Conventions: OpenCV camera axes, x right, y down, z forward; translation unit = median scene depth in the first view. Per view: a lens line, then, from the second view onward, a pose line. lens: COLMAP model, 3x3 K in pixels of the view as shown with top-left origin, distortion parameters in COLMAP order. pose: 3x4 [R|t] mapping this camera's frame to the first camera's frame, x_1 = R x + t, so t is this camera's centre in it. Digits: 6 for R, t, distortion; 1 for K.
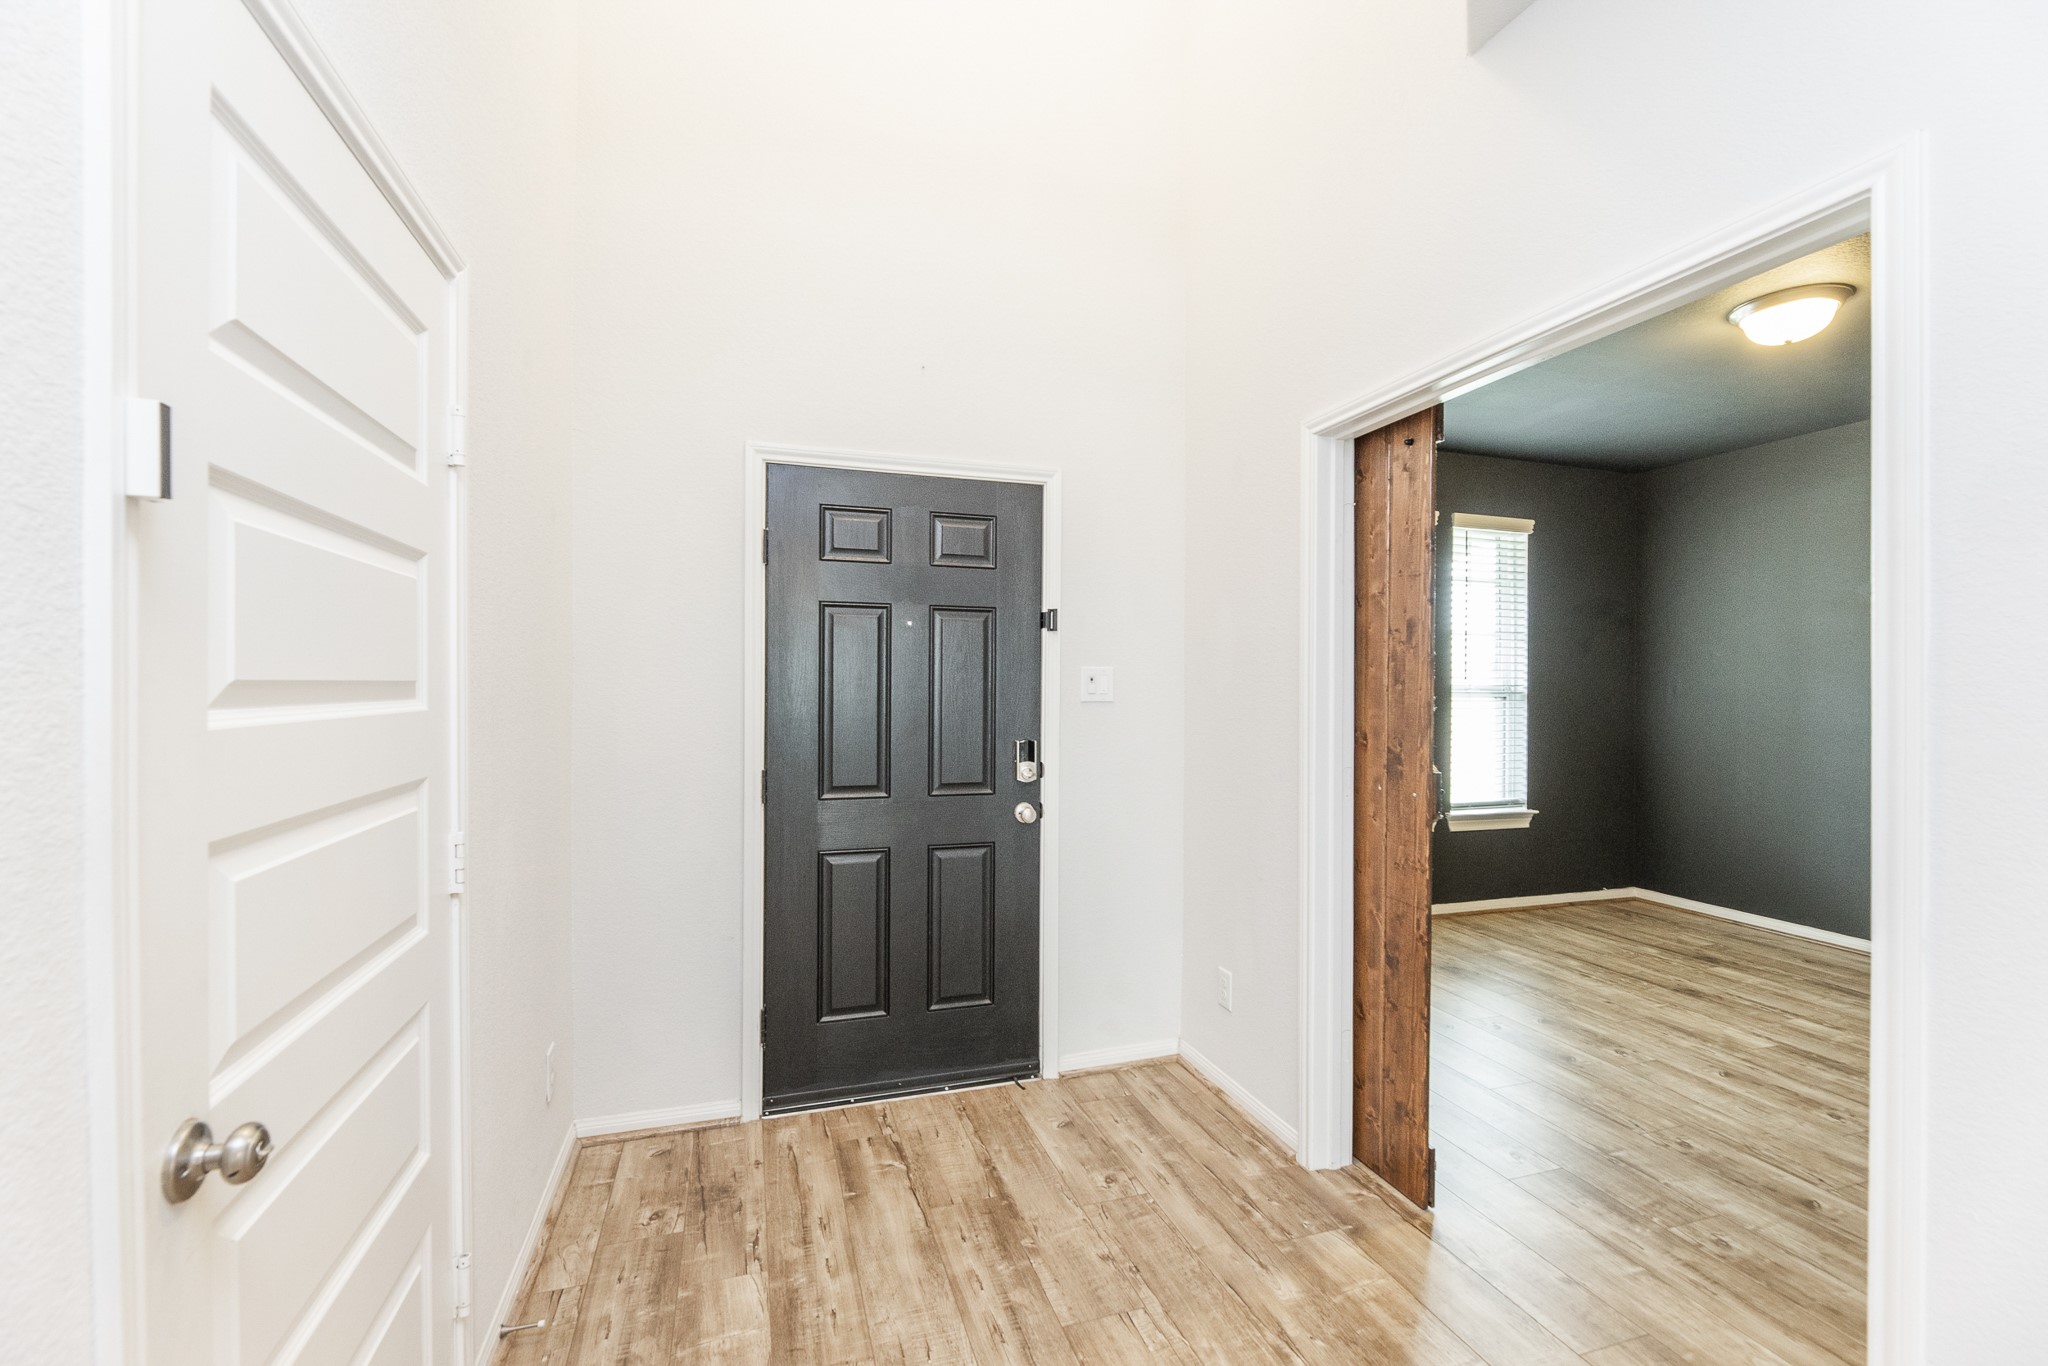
lens RADIAL K [[843.8, 0, 1013.2], [0, 843.8, 702.0], [0, 0, 1]] dist [-0.009116, 0.000018]
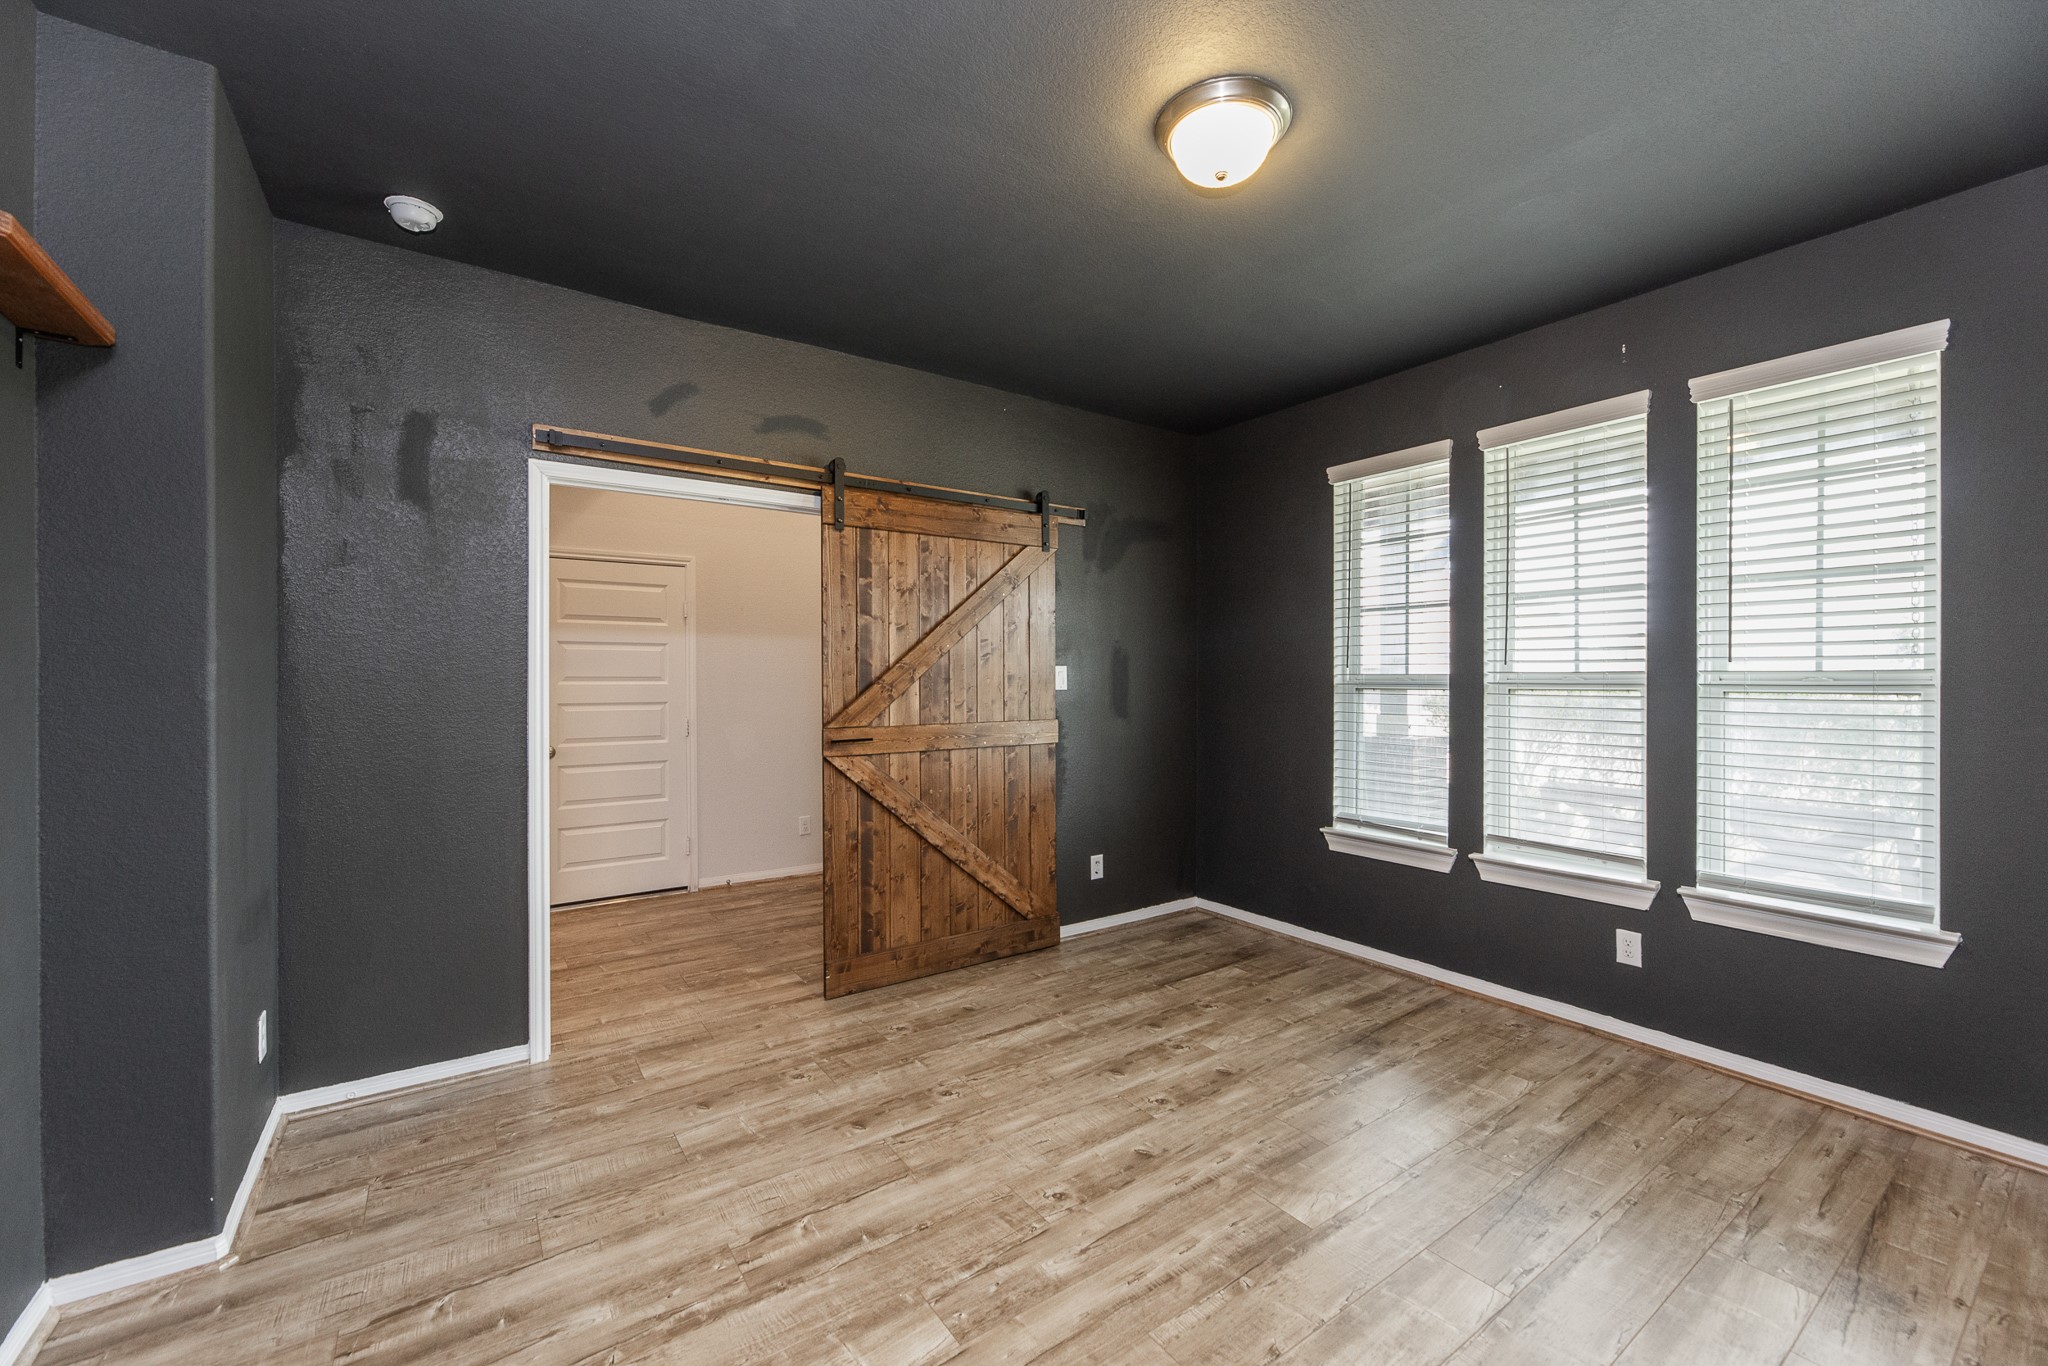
lens RADIAL K [[818.7, 0, 1031.0], [0, 818.7, 678.0], [0, 0, 1]] dist [-0.002881, 0.000295]
pose [[0.314591, -0.007560, -0.949197, 1.130223], [-0.019949, 0.999695, -0.014573, 0.003821], [0.949018, 0.023520, 0.314344, 0.465170]]
